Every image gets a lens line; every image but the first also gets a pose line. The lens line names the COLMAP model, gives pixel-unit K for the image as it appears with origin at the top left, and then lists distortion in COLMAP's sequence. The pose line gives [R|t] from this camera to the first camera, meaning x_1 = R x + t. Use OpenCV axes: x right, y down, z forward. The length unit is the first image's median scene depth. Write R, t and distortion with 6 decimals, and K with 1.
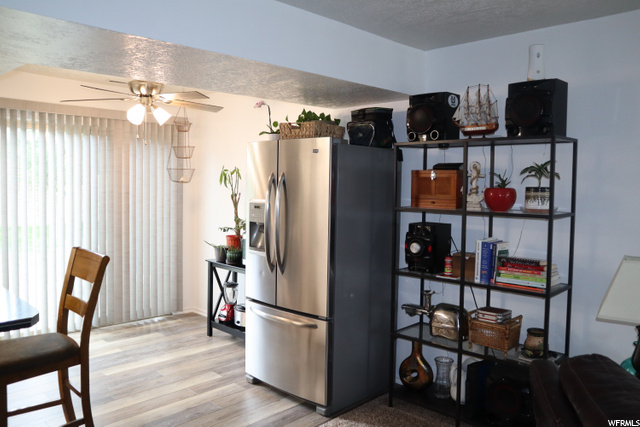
lens RADIAL K [[513.1, 0, 322.0], [0, 513.1, 214.2], [0, 0, 1]] dist [-0.059906, 0.027263]
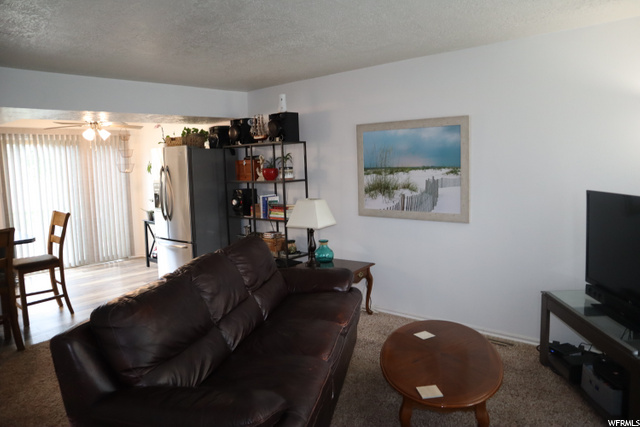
lens RADIAL K [[453.6, 0, 318.9], [0, 453.6, 212.2], [0, 0, 1]] dist [-0.096963, 0.042275]
pose [[0.997635, -0.052563, 0.044295, 0.313740], [0.050370, 0.997515, 0.049257, 0.027242], [-0.046774, -0.046910, 0.997803, -0.508952]]
